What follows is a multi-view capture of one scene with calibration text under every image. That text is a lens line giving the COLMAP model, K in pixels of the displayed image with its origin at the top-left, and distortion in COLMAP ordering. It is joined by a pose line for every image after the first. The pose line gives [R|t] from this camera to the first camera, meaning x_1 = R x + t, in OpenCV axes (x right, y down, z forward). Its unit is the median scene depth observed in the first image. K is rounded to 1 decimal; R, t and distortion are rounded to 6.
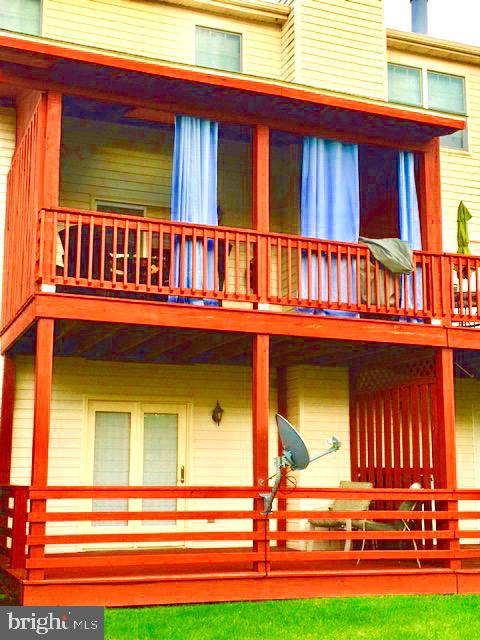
lens RADIAL K [[887.8, 0, 241.3], [0, 887.8, 324.5], [0, 0, 1]] dist [0.043495, 0.000000]
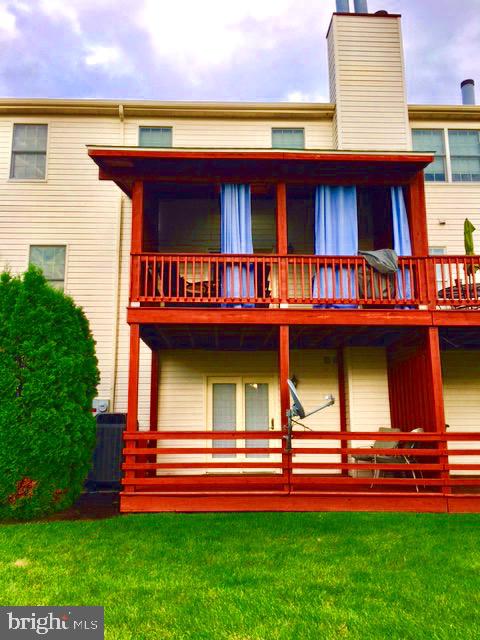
lens RADIAL K [[541.1, 0, 265.2], [0, 541.1, 319.6], [0, 0, 1]] dist [0.030387, 0.005521]
pose [[0.941545, -0.073337, -0.328807, 0.267255], [0.064101, 0.997187, -0.038860, 0.032499], [0.330732, 0.015511, 0.943597, 0.150394]]
